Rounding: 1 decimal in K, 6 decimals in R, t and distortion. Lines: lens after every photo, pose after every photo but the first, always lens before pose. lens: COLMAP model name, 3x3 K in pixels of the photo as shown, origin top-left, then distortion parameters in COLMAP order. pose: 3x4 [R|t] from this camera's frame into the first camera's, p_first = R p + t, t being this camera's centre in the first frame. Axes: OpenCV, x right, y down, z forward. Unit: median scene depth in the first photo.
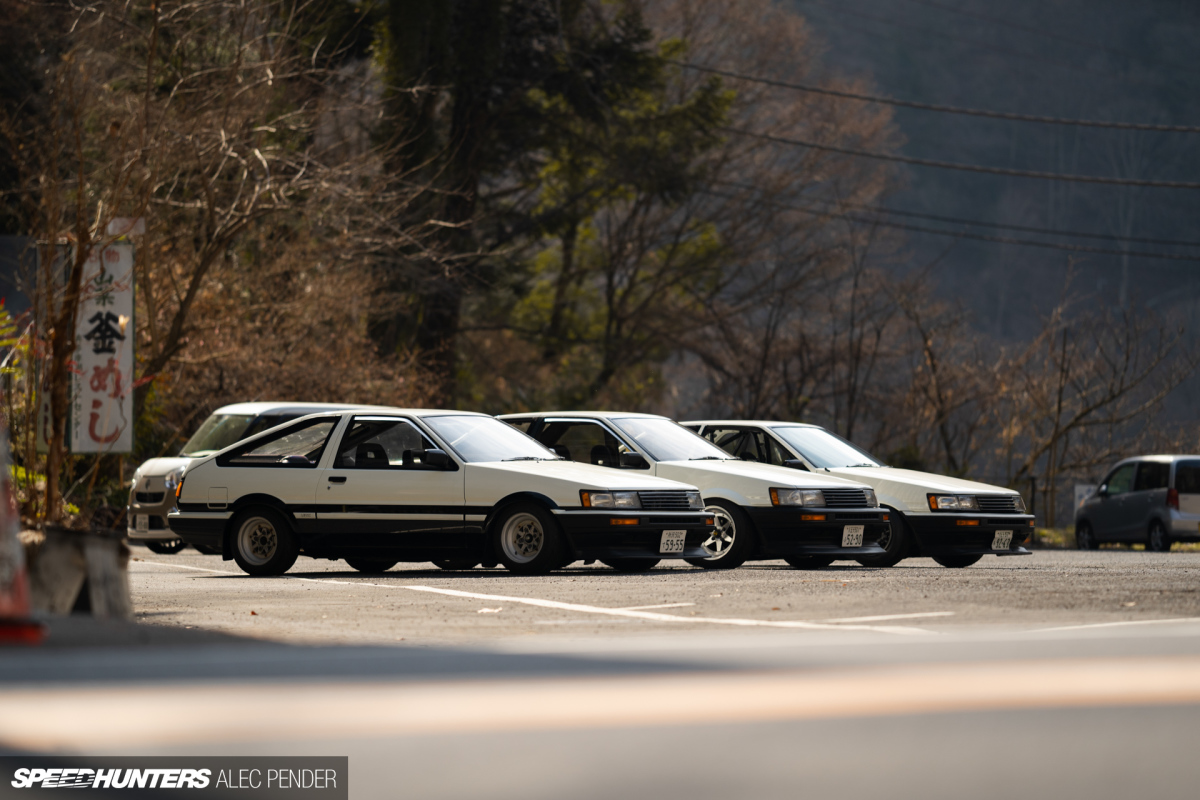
lens RADIAL K [[4674.2, 0, 600.0], [0, 4674.2, 400.0], [0, 0, 1]] dist [0.218651, 0.076825]
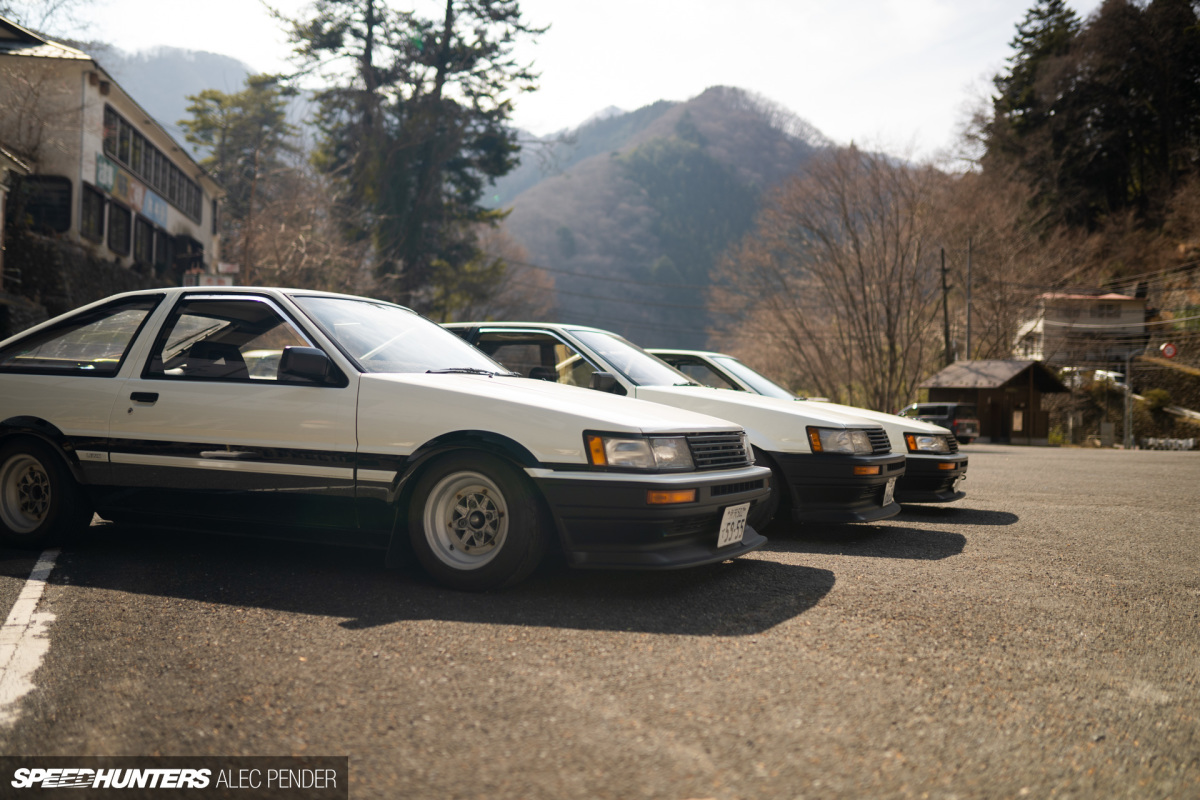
lens RADIAL K [[1150.1, 0, 600.0], [0, 1150.1, 400.0], [0, 0, 1]] dist [-0.066698, 0.112084]
pose [[0.990164, 0.027985, 0.137084, -0.018698], [-0.029752, 0.999498, 0.010853, 0.013794], [-0.136711, -0.014824, 0.990500, 0.832527]]
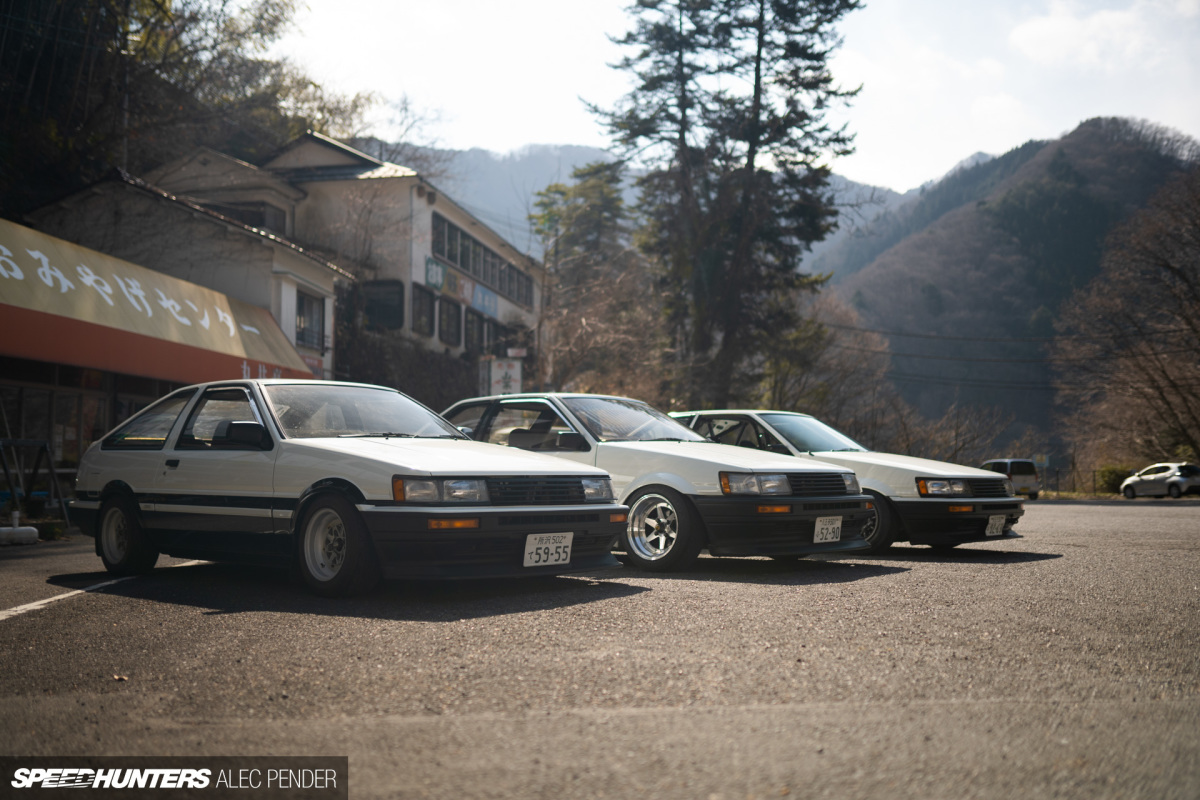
lens RADIAL K [[1172.0, 0, 600.0], [0, 1172.0, 400.0], [0, 0, 1]] dist [-0.069737, 0.126633]
pose [[0.983441, -0.015412, -0.180575, 0.052697], [0.007230, 0.998921, -0.045883, 0.015505], [0.181087, 0.043818, 0.982490, 0.797079]]
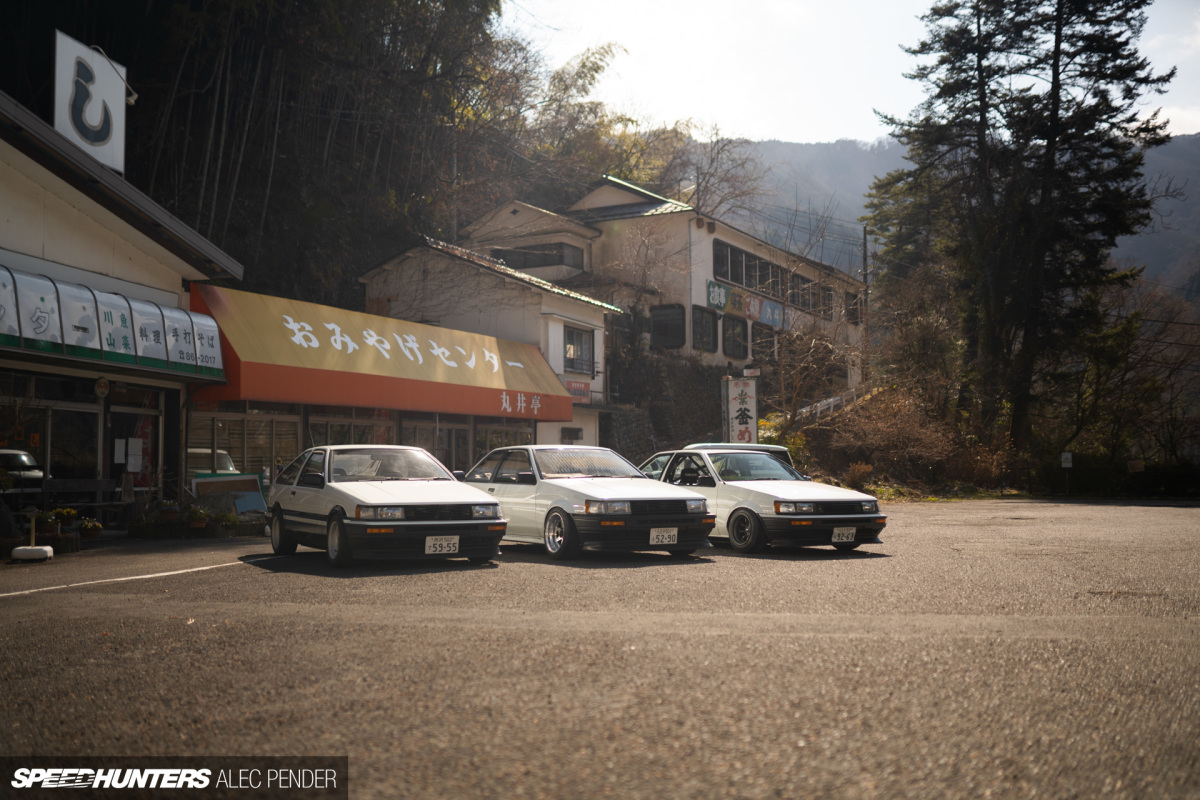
lens RADIAL K [[1172.0, 0, 600.0], [0, 1172.0, 400.0], [0, 0, 1]] dist [-0.069737, 0.126633]
pose [[0.875235, -0.034178, -0.482488, 0.201850], [0.014573, 0.998911, -0.044324, 0.005182], [0.483478, 0.031763, 0.874780, 0.709675]]
